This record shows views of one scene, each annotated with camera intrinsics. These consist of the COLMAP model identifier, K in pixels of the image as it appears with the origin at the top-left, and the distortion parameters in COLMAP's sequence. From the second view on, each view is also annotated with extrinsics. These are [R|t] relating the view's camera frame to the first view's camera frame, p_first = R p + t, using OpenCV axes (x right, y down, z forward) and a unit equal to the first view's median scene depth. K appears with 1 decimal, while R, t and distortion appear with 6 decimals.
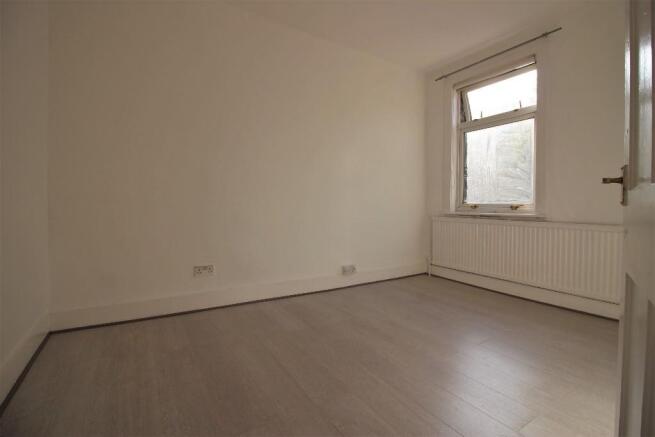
lens RADIAL K [[300.6, 0, 333.1], [0, 300.6, 208.6], [0, 0, 1]] dist [0.001420, -0.014308]
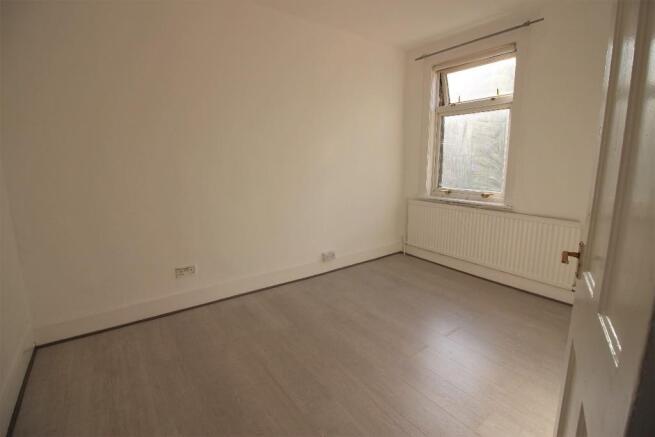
lens RADIAL K [[300.6, 0, 333.1], [0, 300.6, 208.6], [0, 0, 1]] dist [0.001420, -0.014308]
pose [[0.996972, -0.020857, 0.074912, -0.006001], [0.009556, 0.988917, 0.148163, -0.118970], [-0.077172, -0.146999, 0.986122, -0.001168]]
